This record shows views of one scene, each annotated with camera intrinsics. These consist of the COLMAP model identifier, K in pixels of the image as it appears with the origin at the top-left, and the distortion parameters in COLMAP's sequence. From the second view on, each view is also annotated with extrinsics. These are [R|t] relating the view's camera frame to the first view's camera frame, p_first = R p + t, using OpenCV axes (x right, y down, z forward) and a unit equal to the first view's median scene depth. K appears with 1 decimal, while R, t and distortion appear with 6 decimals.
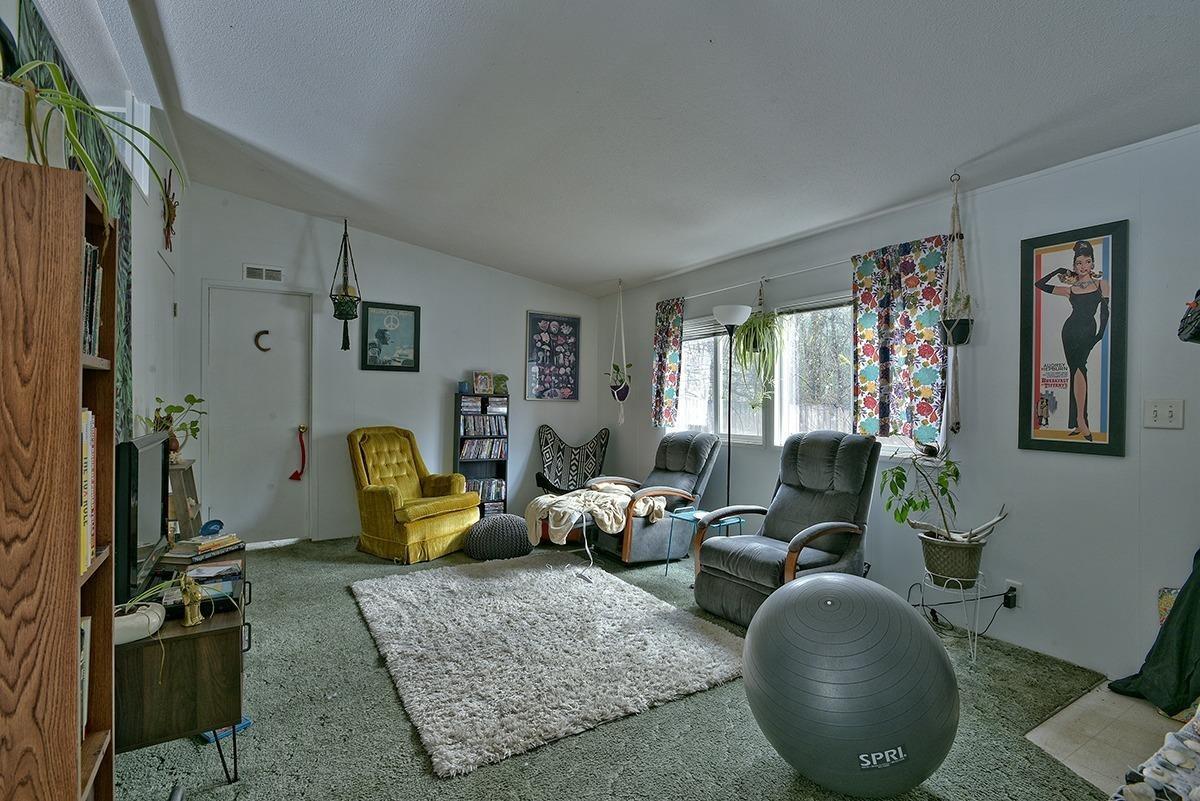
lens RADIAL K [[573.6, 0, 600.5], [0, 573.6, 401.8], [0, 0, 1]] dist [-0.000583, -0.000535]
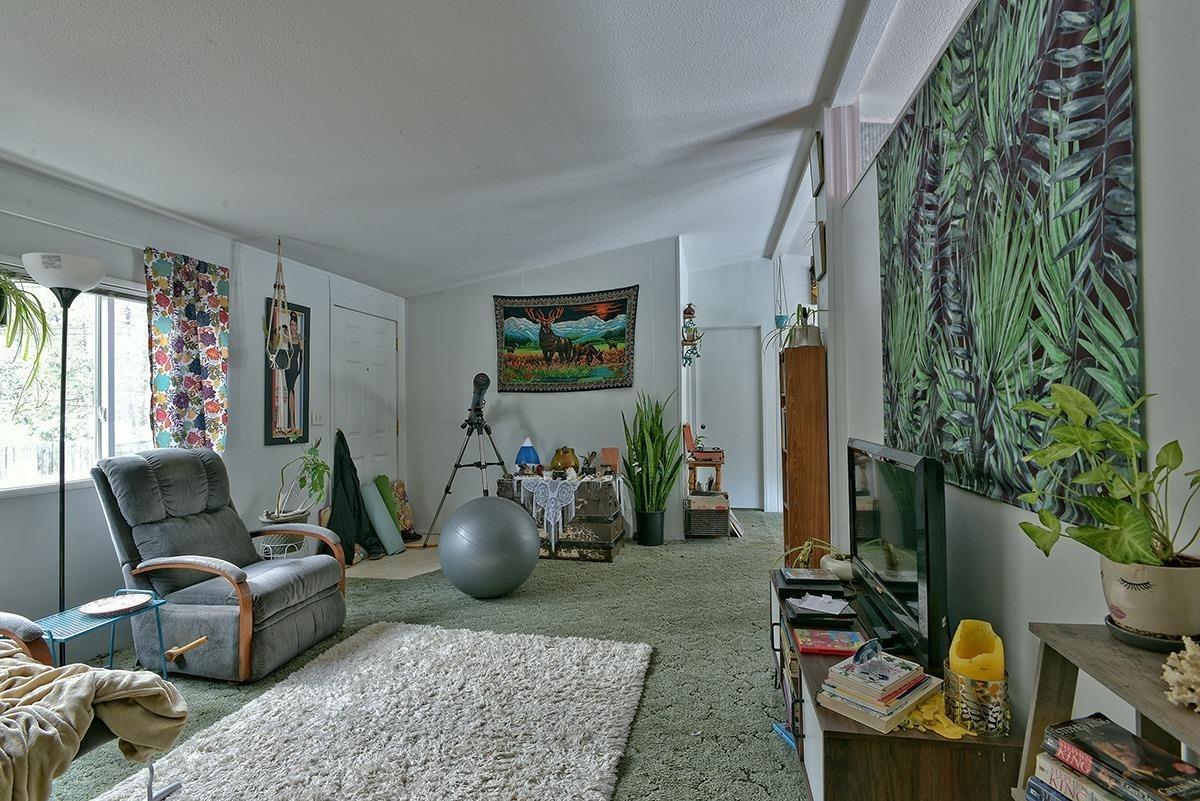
lens RADIAL K [[573.6, 0, 598.8], [0, 573.6, 399.3], [0, 0, 1]] dist [-0.000583, -0.000535]
pose [[-0.734707, 0.007001, 0.678349, -0.663149], [0.005298, 0.999975, -0.004581, -0.015913], [-0.678364, 0.000228, -0.734726, 1.200156]]
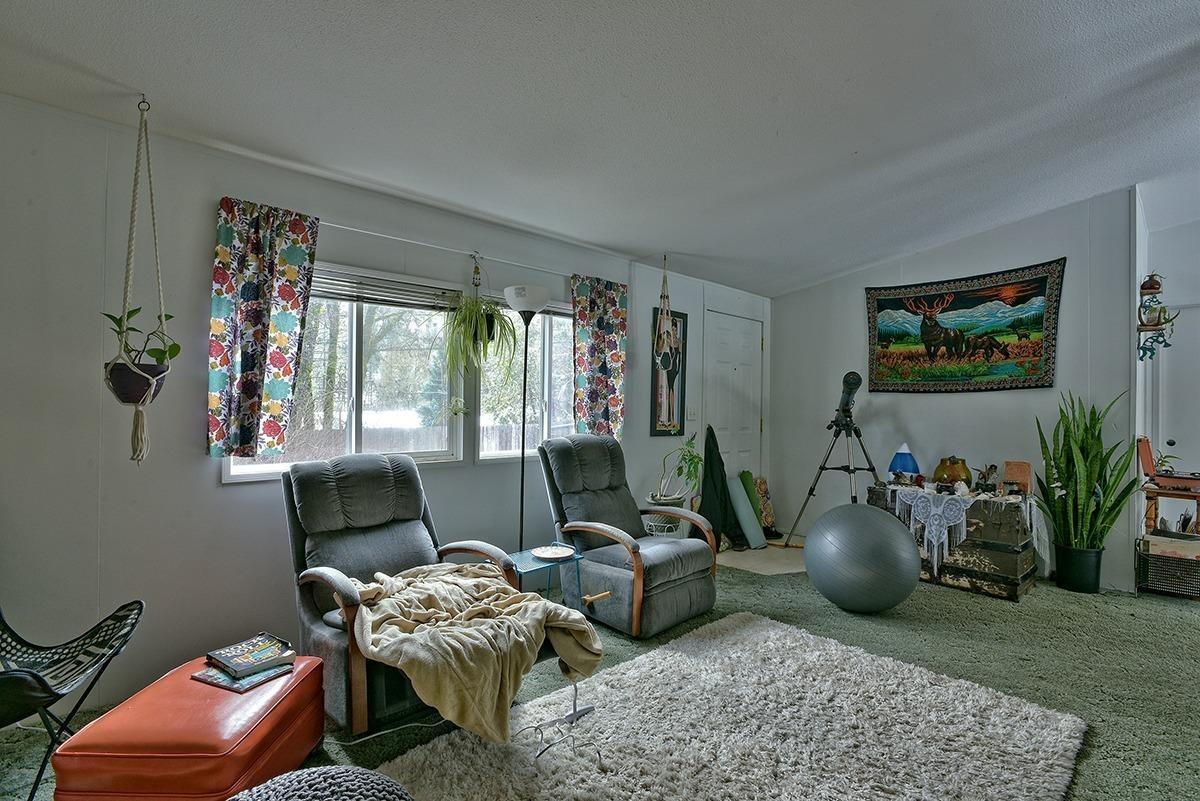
lens RADIAL K [[573.6, 0, 604.7], [0, 573.6, 399.6], [0, 0, 1]] dist [-0.000583, -0.000535]
pose [[-0.228160, -0.004186, 0.973615, -0.654745], [-0.014969, 0.999888, 0.000791, -0.016014], [-0.973509, -0.014394, -0.228197, 1.215379]]
